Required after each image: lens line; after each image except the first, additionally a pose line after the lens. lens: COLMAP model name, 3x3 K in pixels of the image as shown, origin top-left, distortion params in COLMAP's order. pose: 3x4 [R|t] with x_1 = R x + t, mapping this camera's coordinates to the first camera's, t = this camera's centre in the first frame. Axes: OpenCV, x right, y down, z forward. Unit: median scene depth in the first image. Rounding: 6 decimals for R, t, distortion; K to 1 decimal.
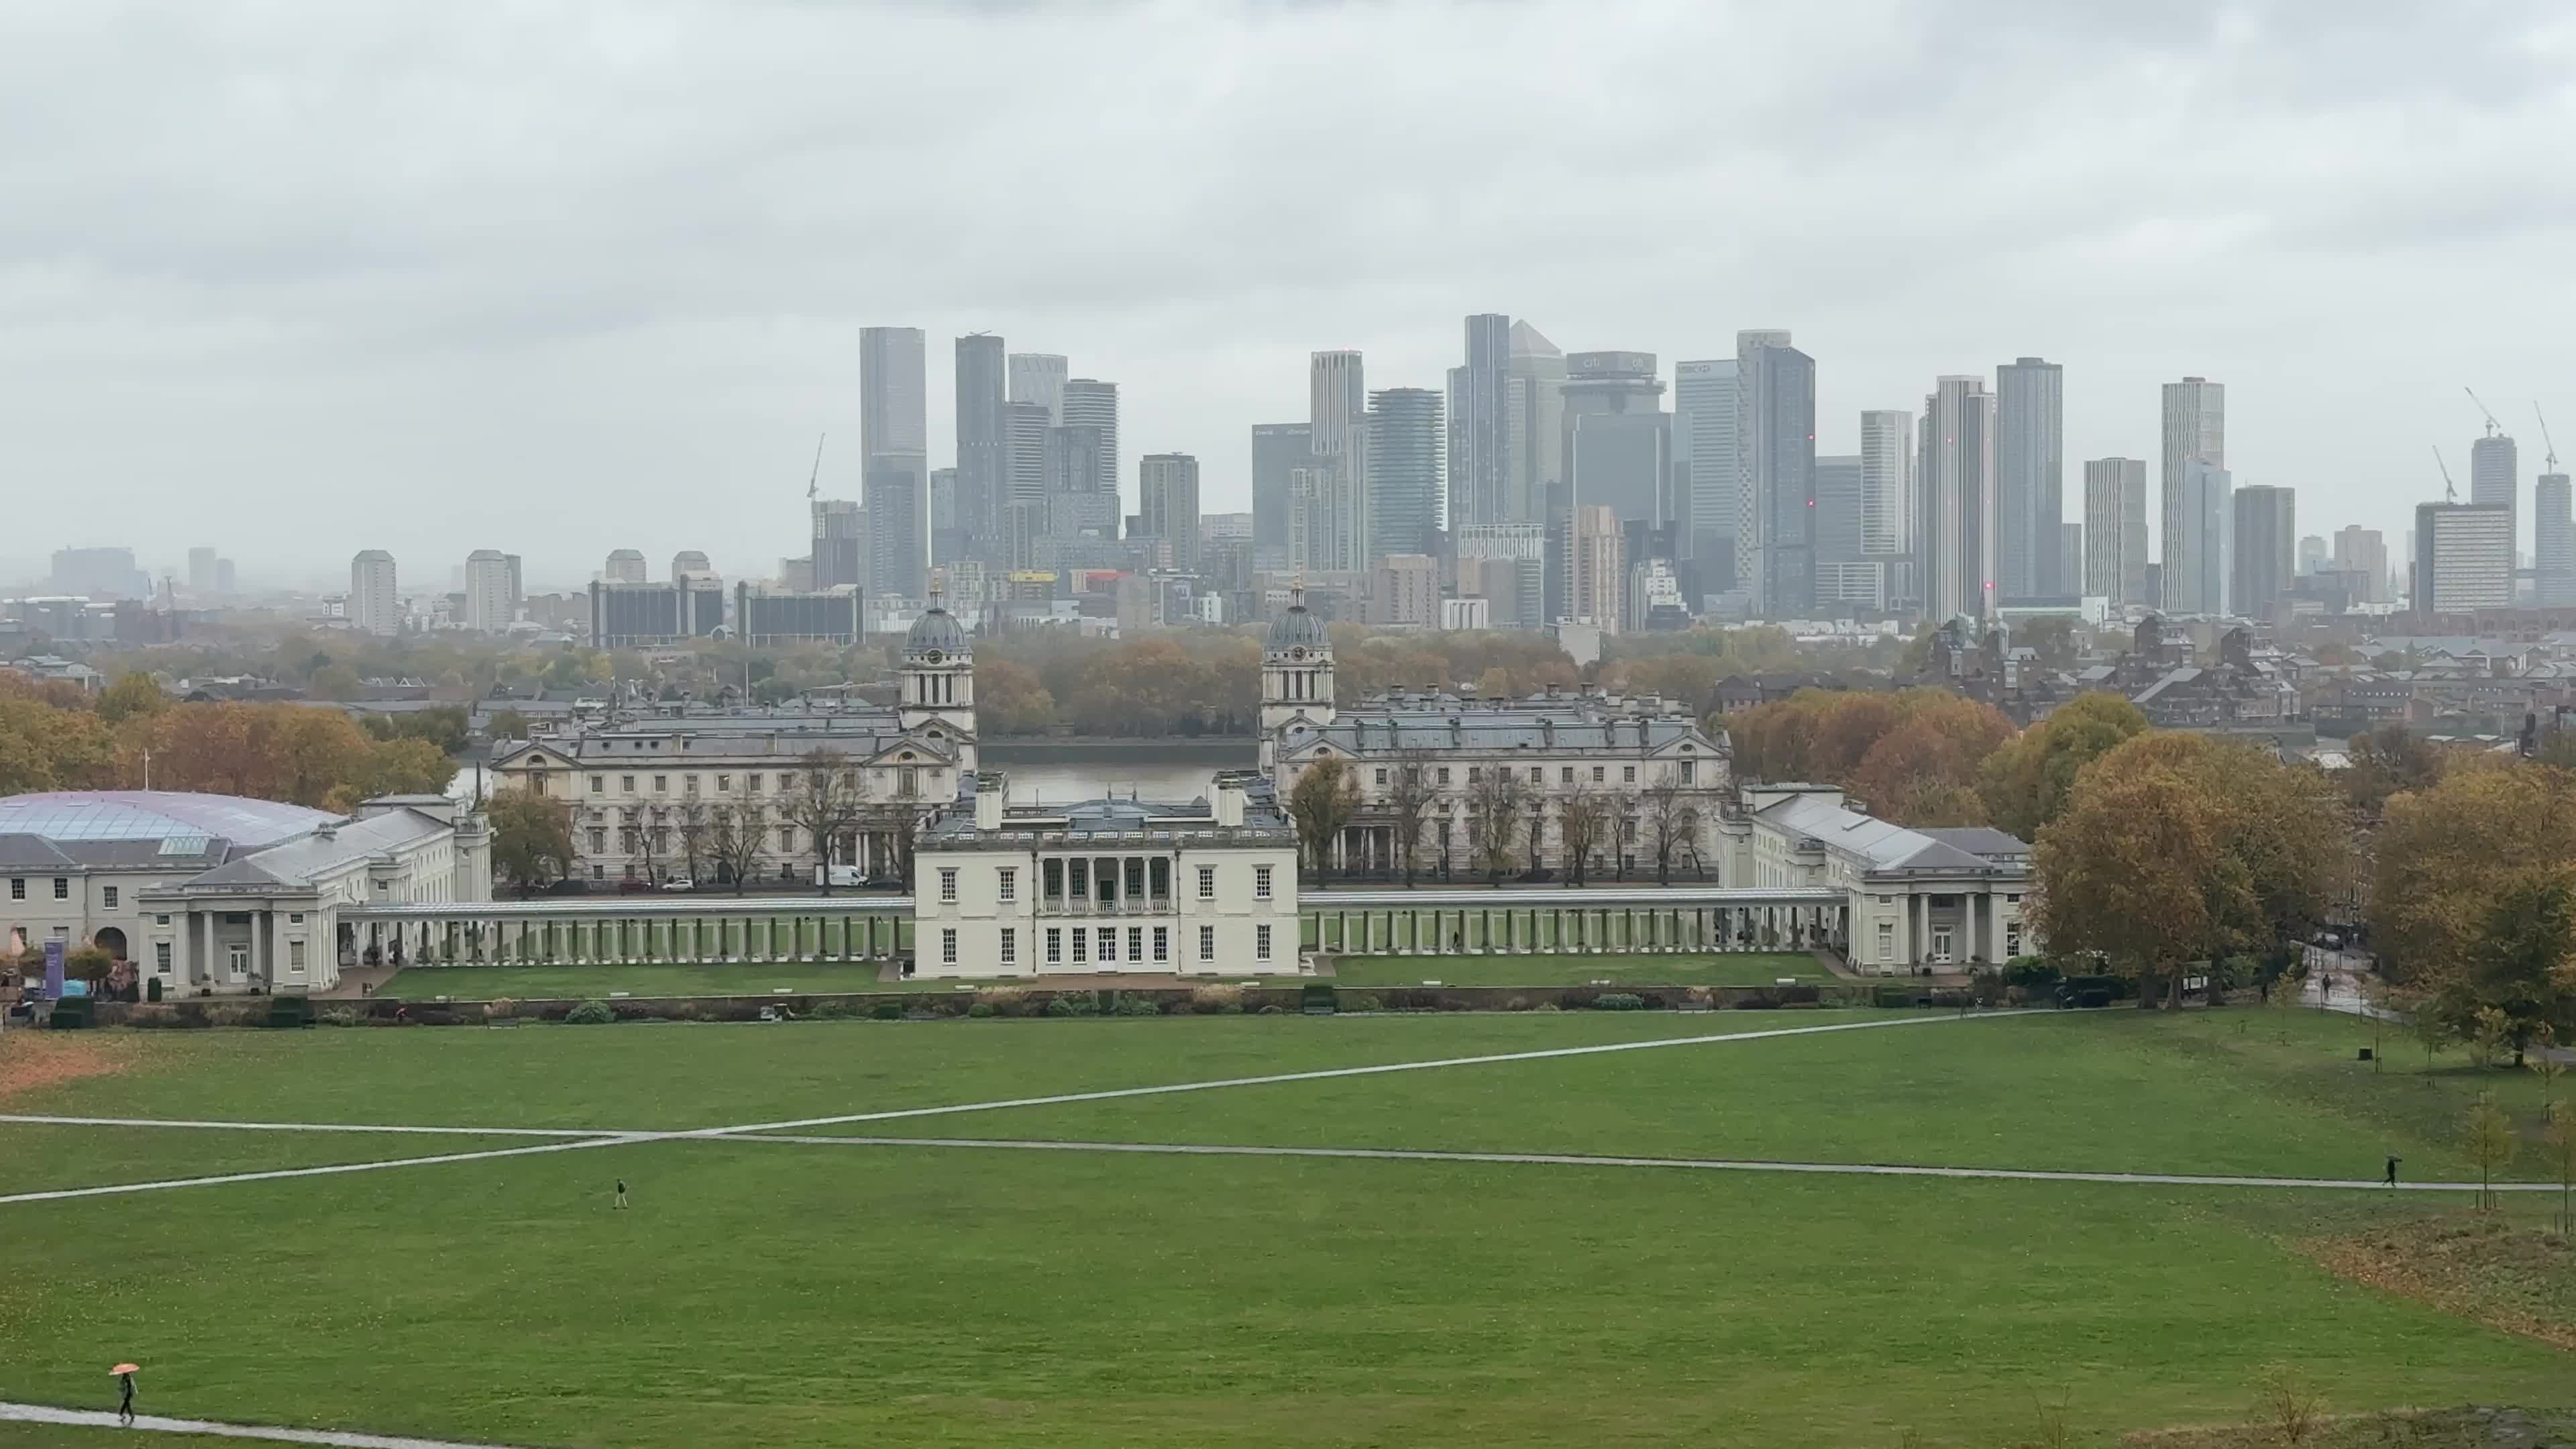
lens RADIAL K [[4129.6, 0, 1292.7], [0, 4129.6, 731.8], [0, 0, 1]] dist [0.152124, 0.000000]
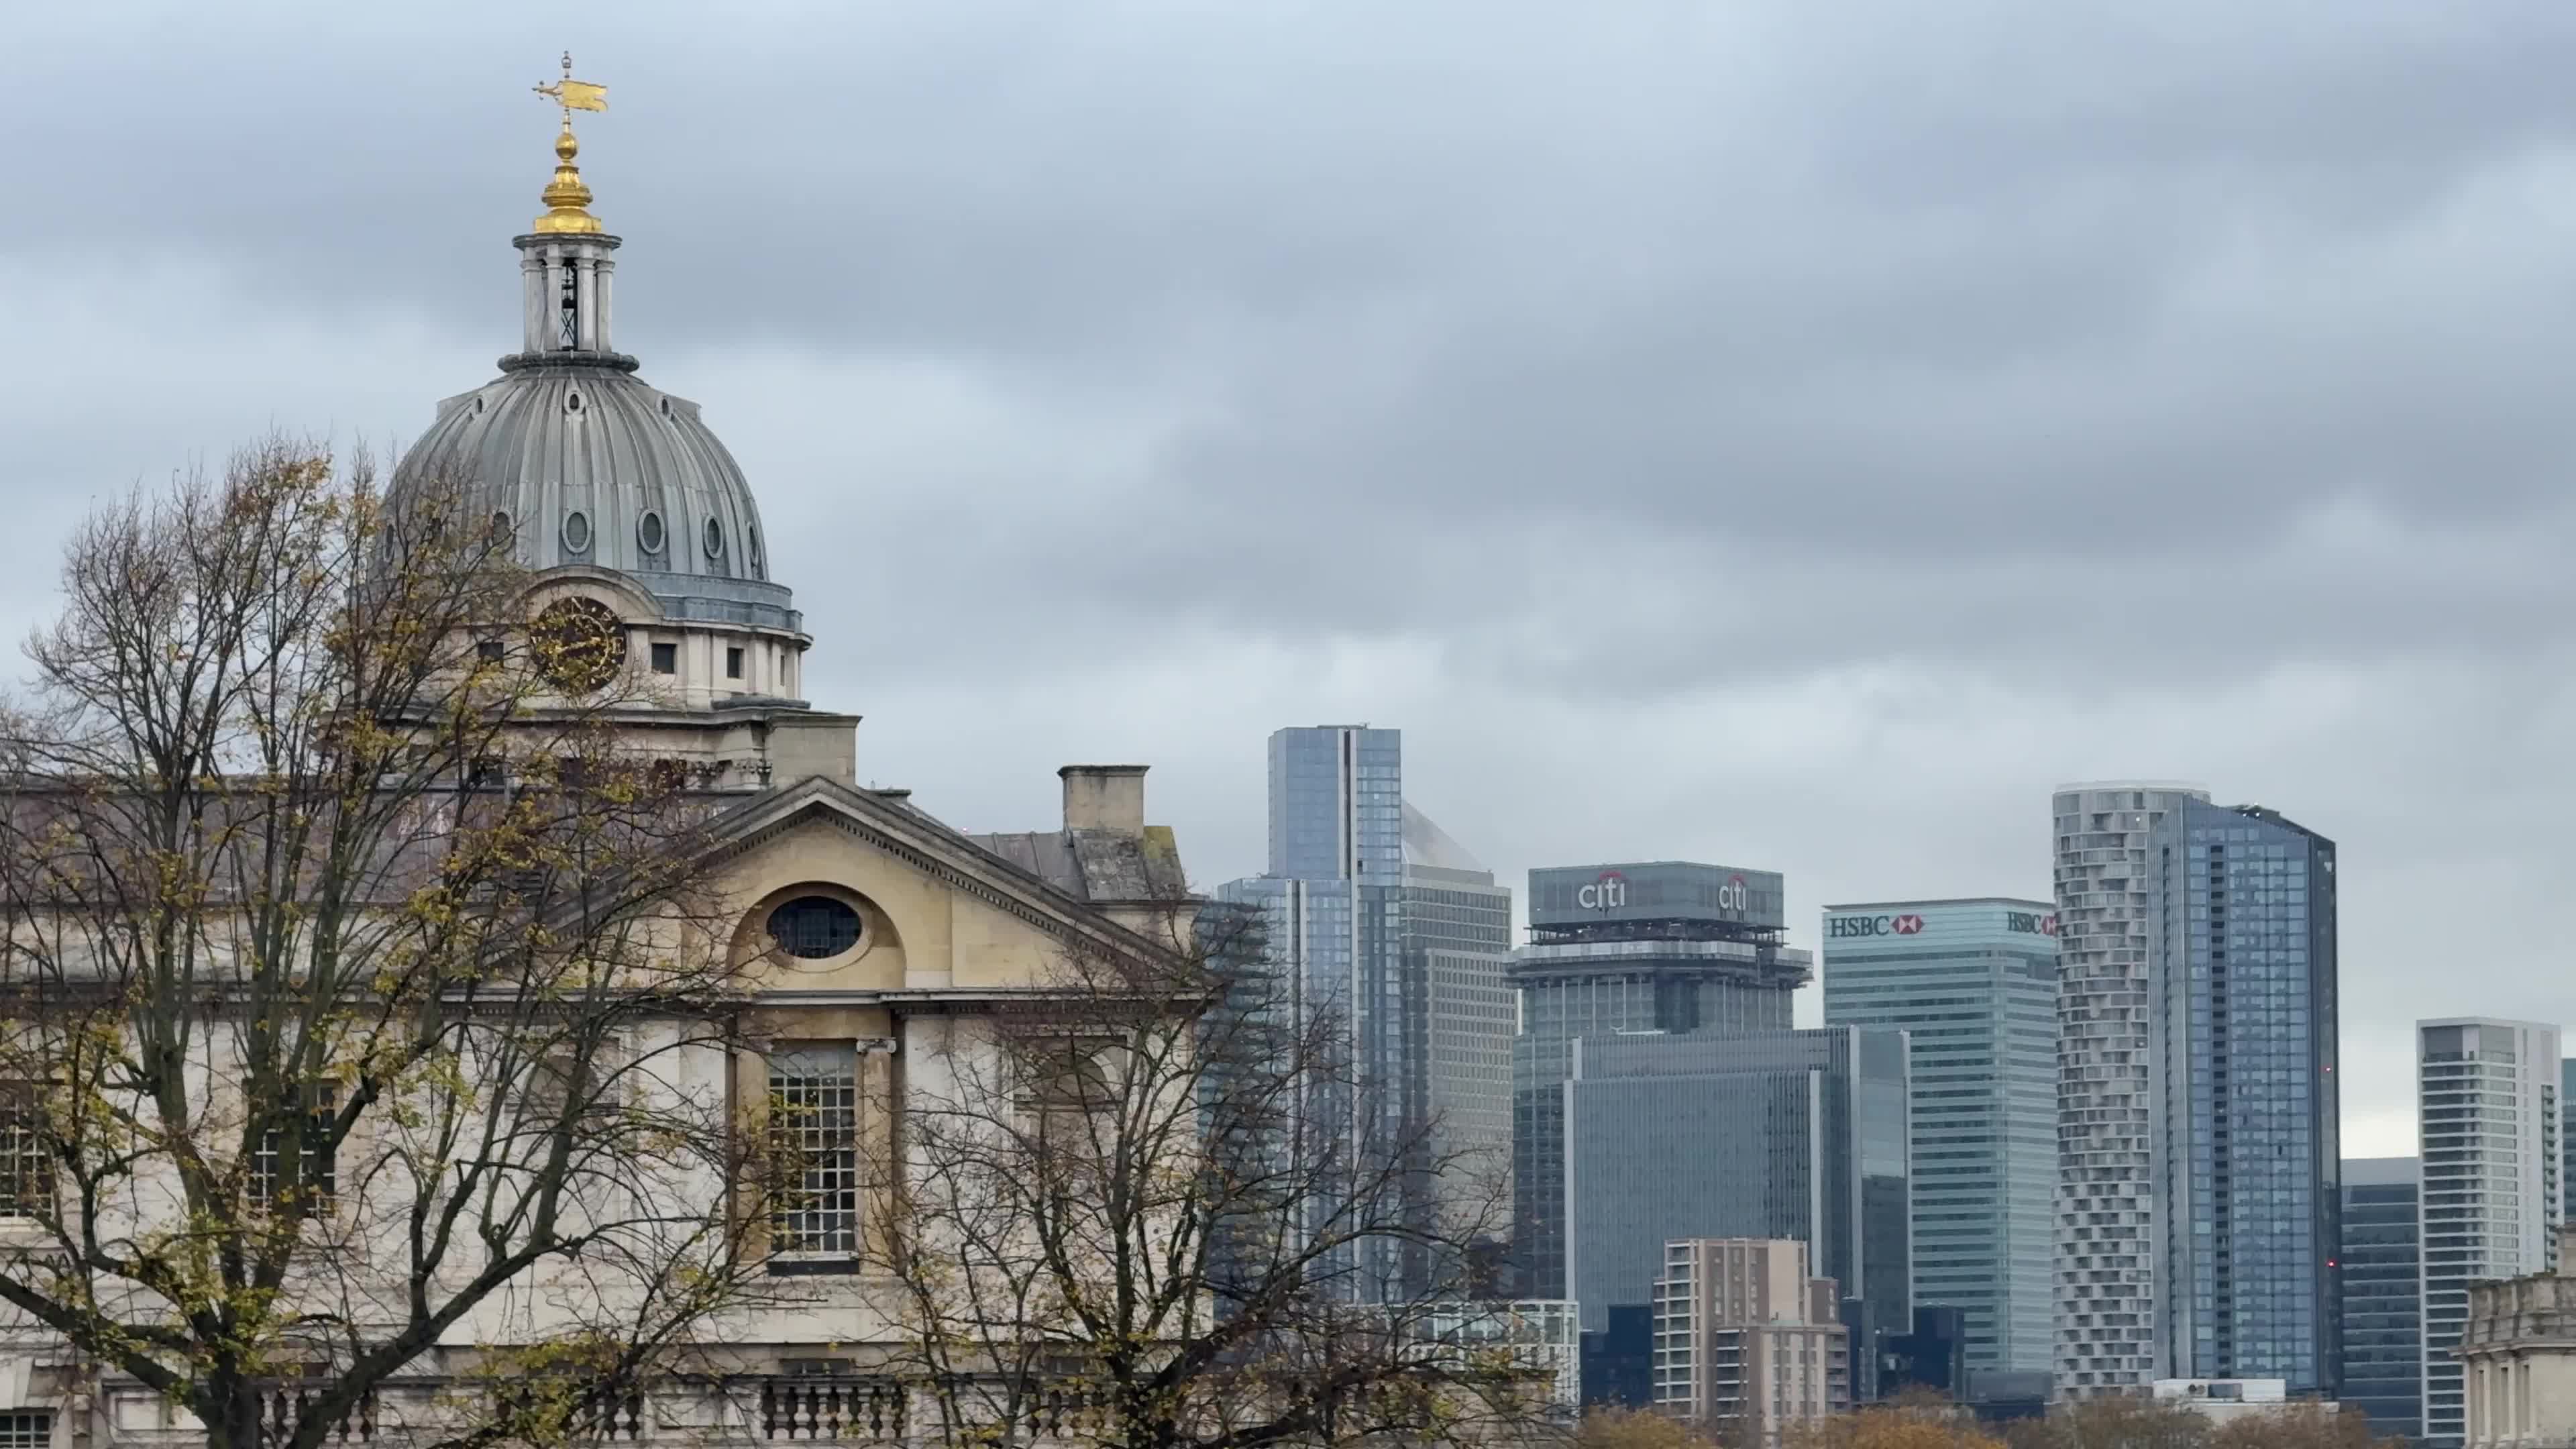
lens RADIAL K [[10689.9, 0, 1286.5], [0, 10689.9, 726.0], [0, 0, 1]] dist [0.232516, 0.000000]
pose [[0.997596, 0.006570, 0.068979, -0.099494], [0.001880, 0.992562, -0.121726, 0.035620], [-0.069266, 0.121563, 0.990164, 0.703346]]
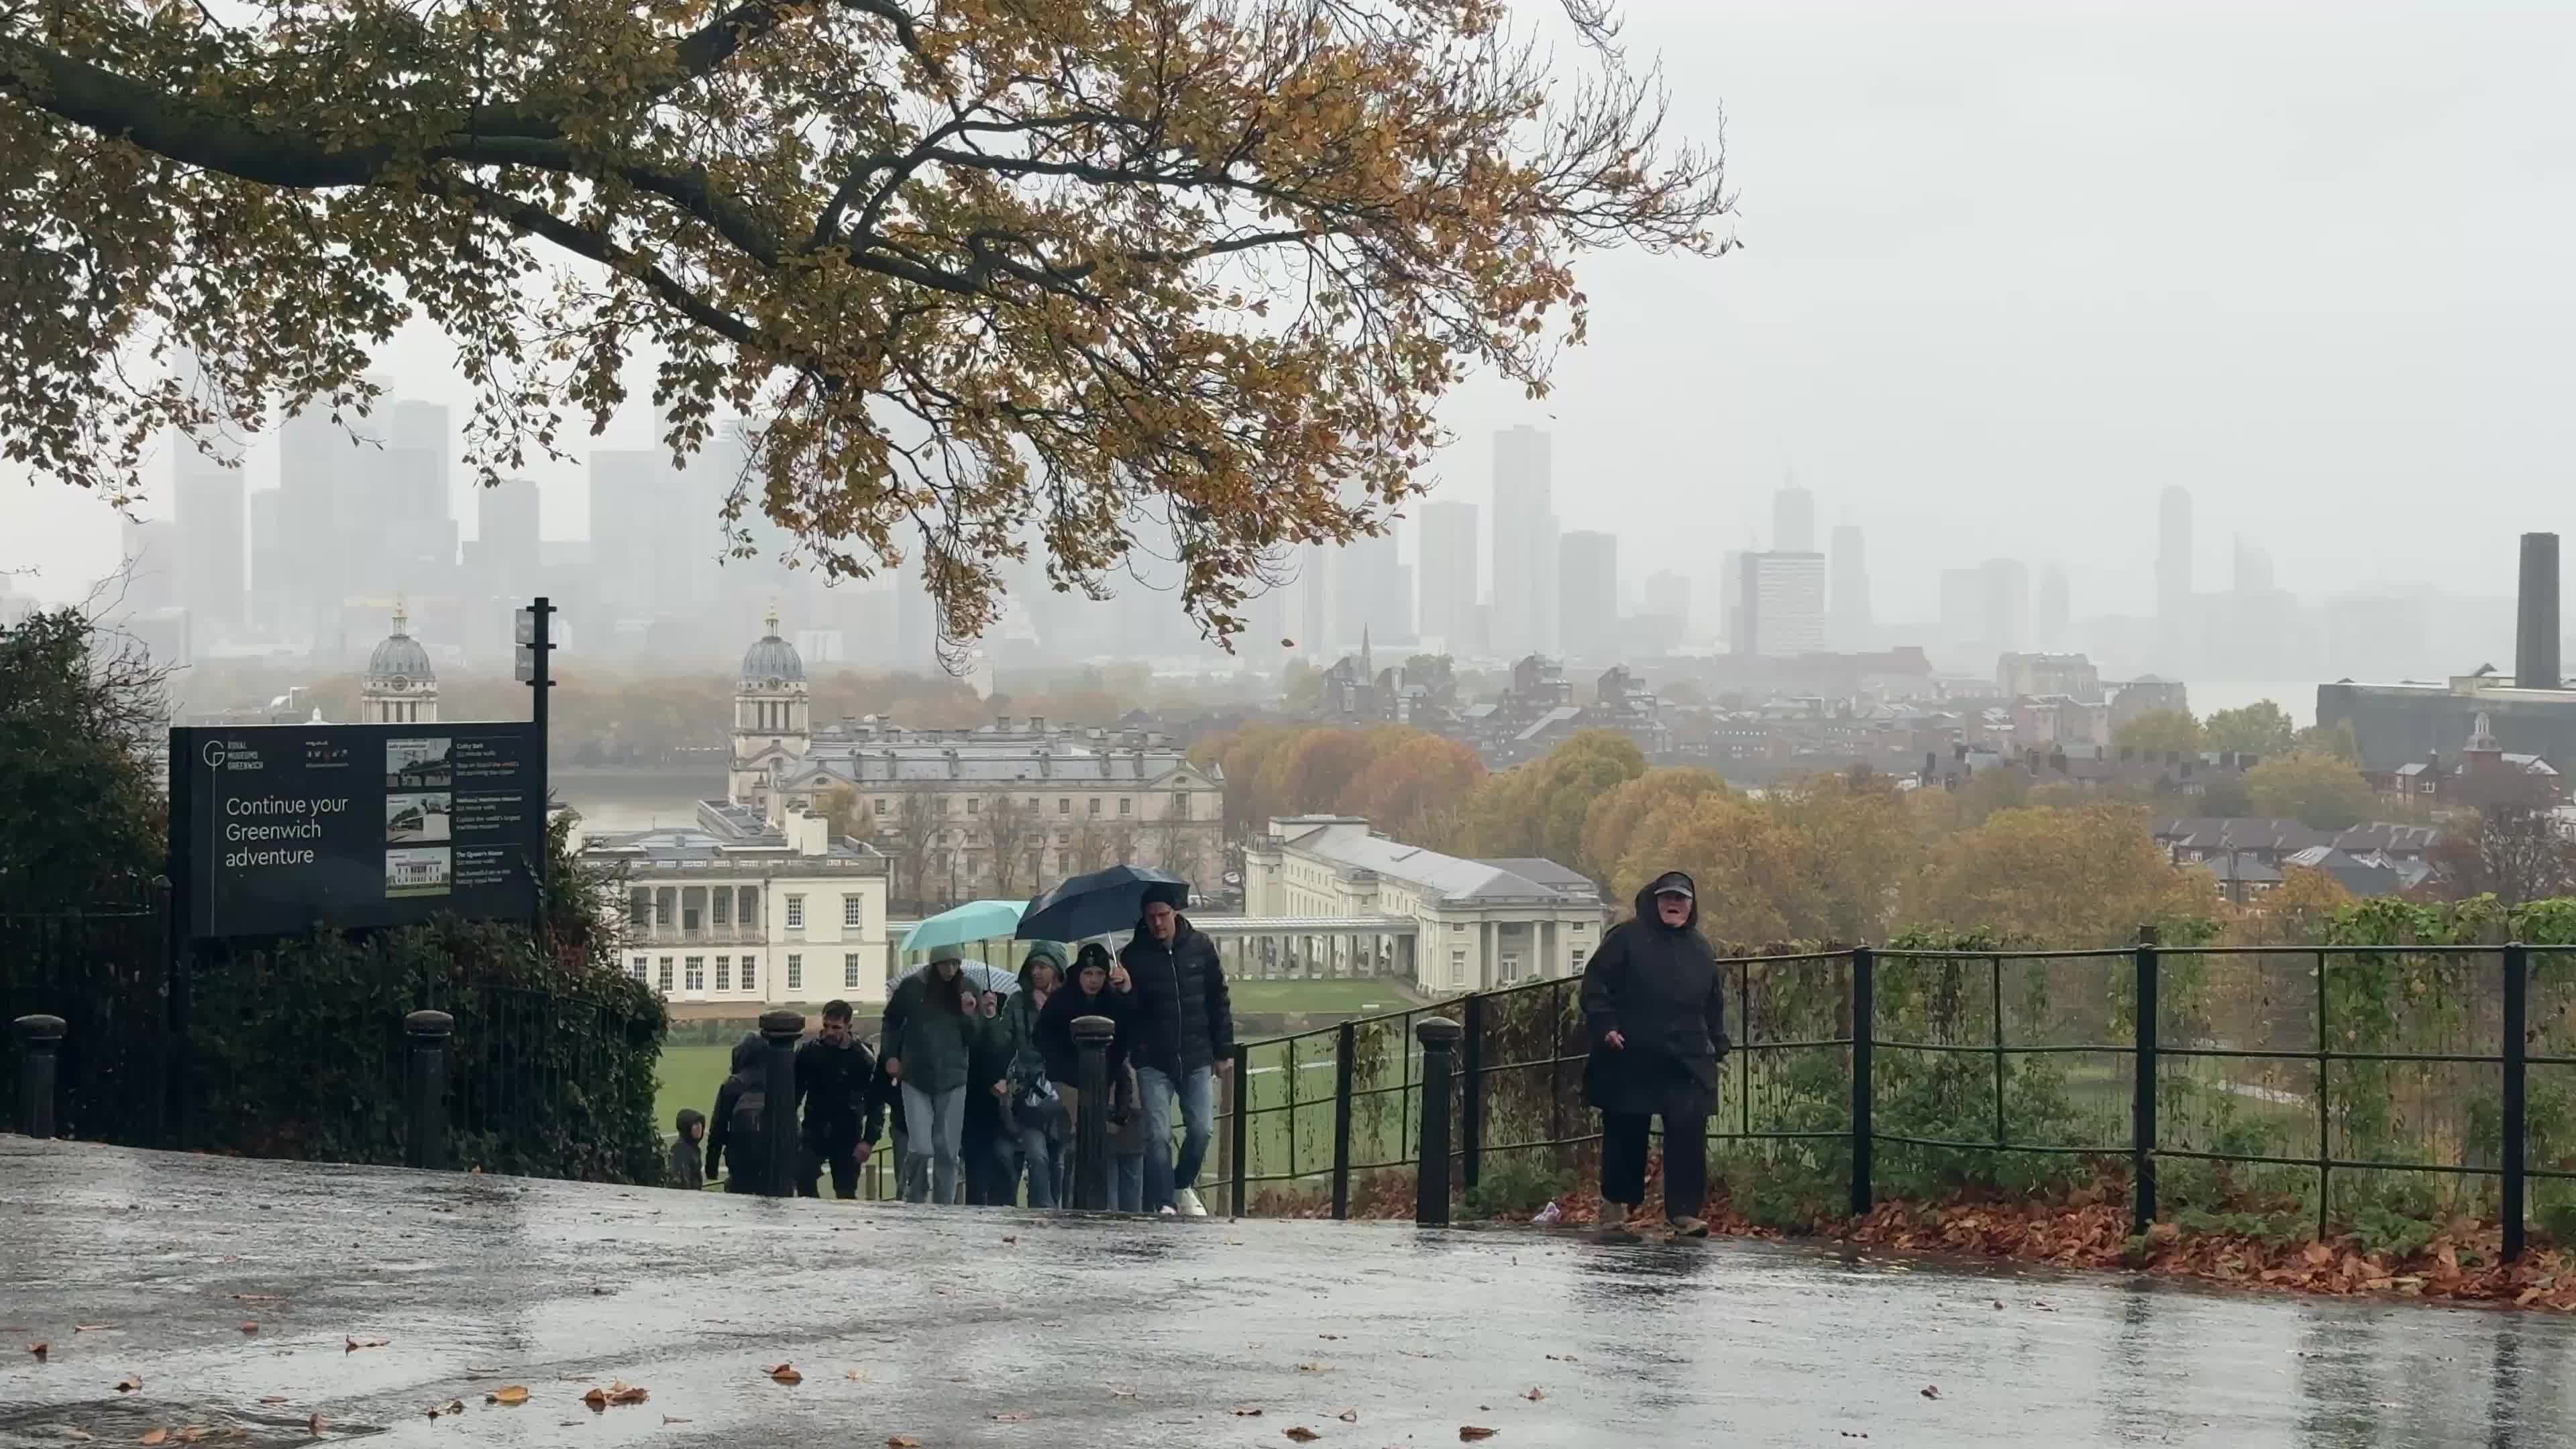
lens RADIAL K [[4129.6, 0, 1286.6], [0, 4129.6, 713.9], [0, 0, 1]] dist [0.152124, 0.000000]
pose [[0.986486, 0.008365, 0.163633, -0.045652], [-0.006324, 0.999896, -0.012985, 0.000605], [-0.163725, 0.011774, 0.986436, -0.007362]]
